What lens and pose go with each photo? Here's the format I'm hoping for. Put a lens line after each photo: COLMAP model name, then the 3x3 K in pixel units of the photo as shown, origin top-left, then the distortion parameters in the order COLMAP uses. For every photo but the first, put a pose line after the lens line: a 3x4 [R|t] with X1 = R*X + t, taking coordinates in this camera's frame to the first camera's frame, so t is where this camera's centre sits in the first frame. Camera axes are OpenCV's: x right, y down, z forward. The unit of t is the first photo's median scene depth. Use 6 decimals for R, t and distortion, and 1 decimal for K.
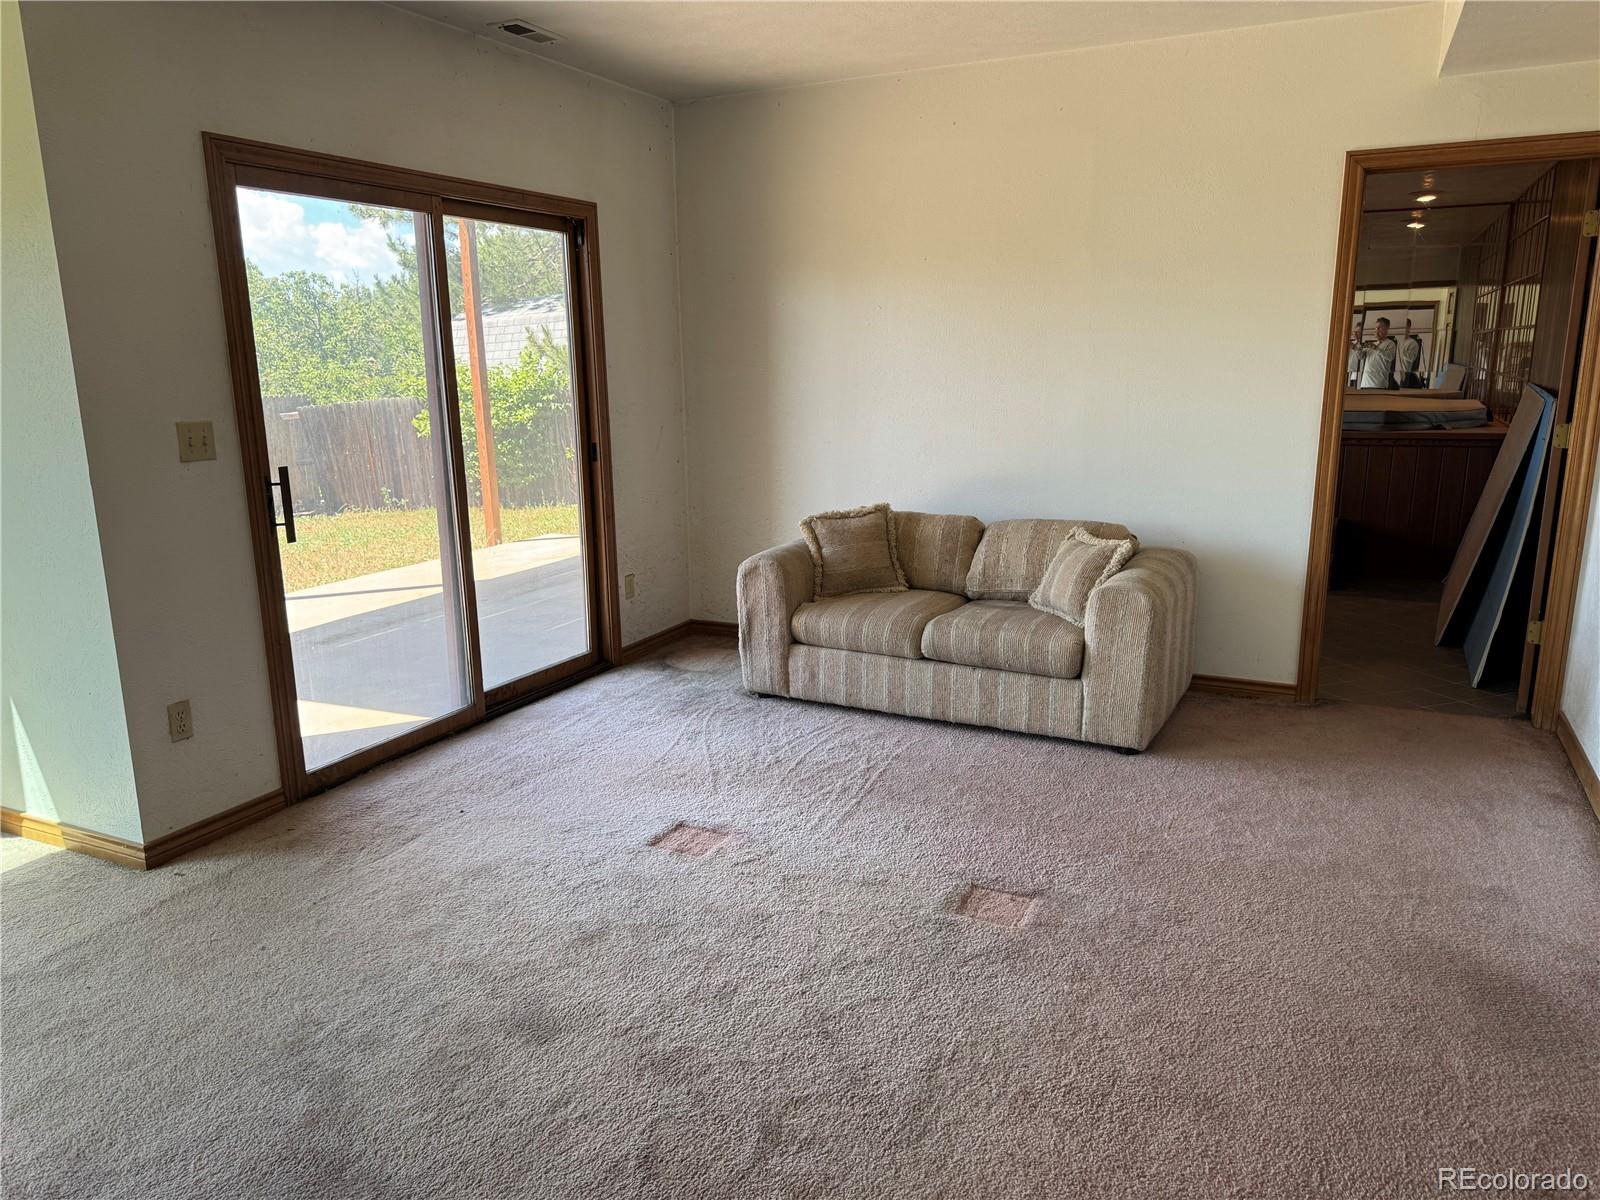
lens RADIAL K [[1133.4, 0, 800.0], [0, 1133.4, 600.0], [0, 0, 1]] dist [0.035828, -0.034228]
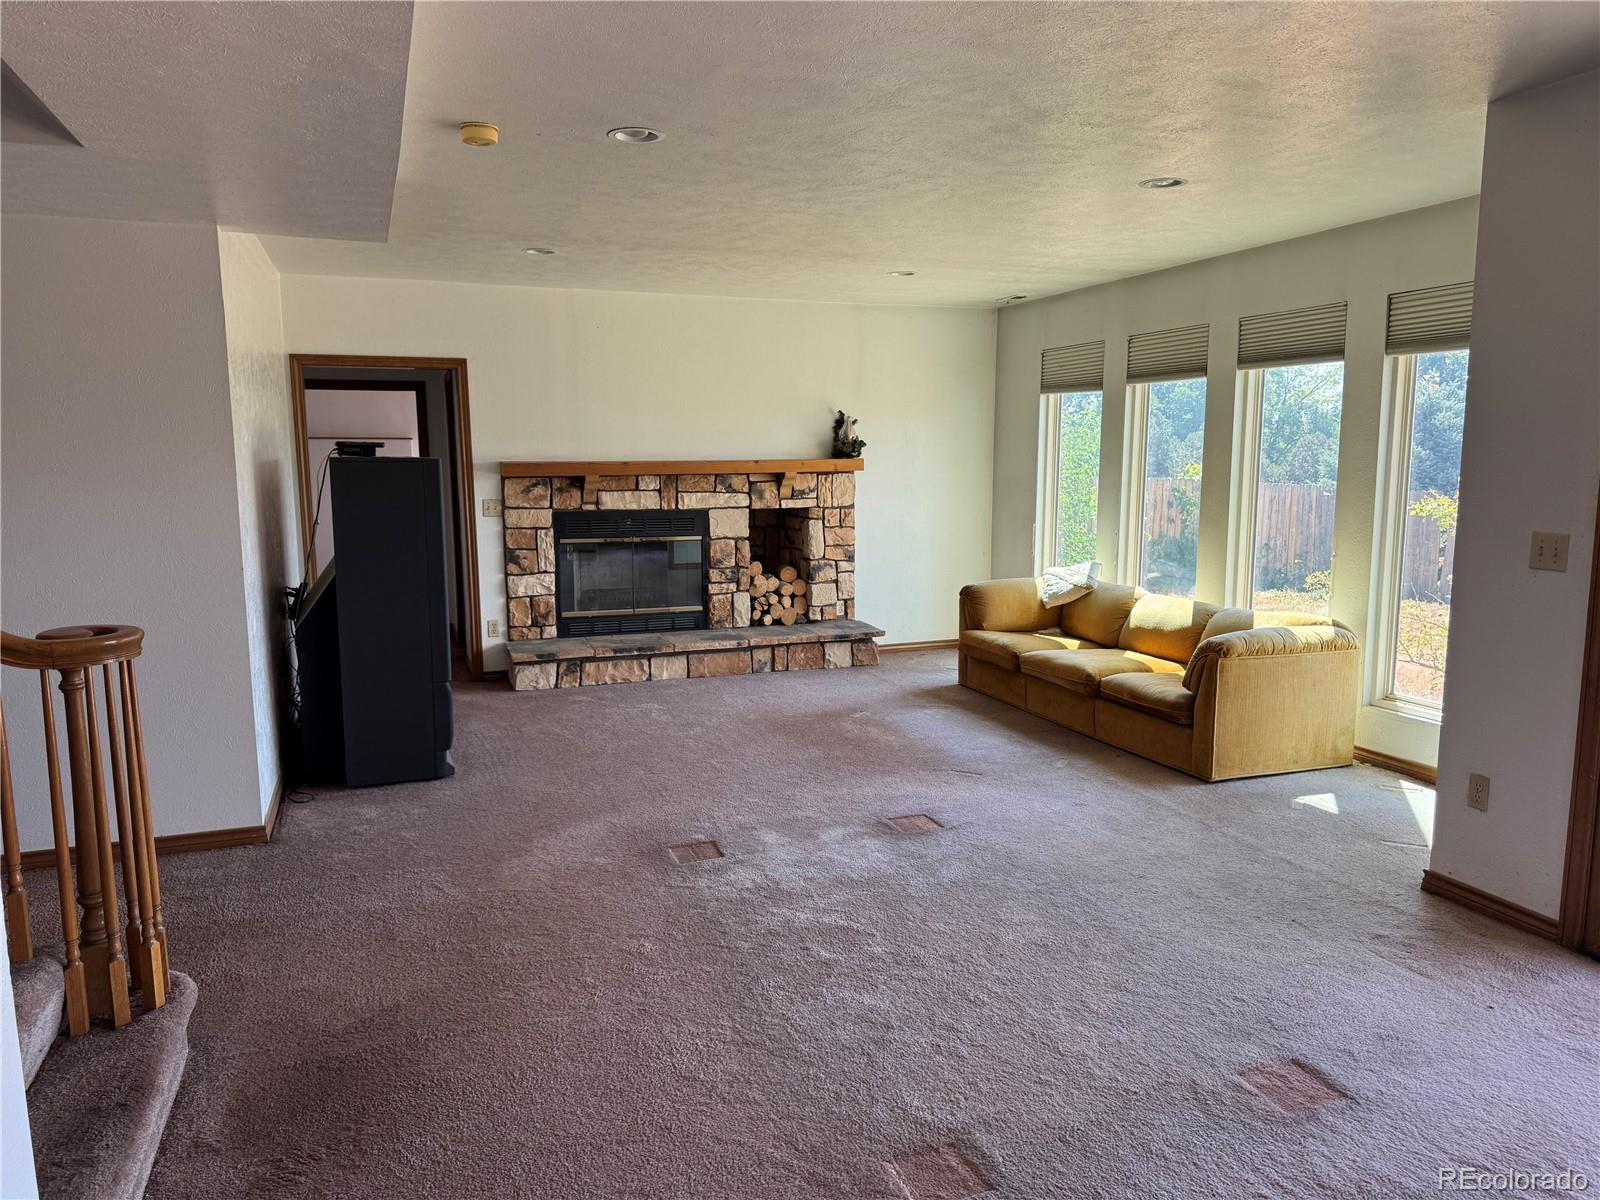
lens RADIAL K [[1133.4, 0, 800.0], [0, 1133.4, 600.0], [0, 0, 1]] dist [0.035828, -0.034228]
pose [[-0.710372, 0.105613, -0.695857, 0.673687], [-0.139585, 0.947899, 0.286363, -0.293595], [0.689846, 0.300555, -0.658619, 1.199679]]
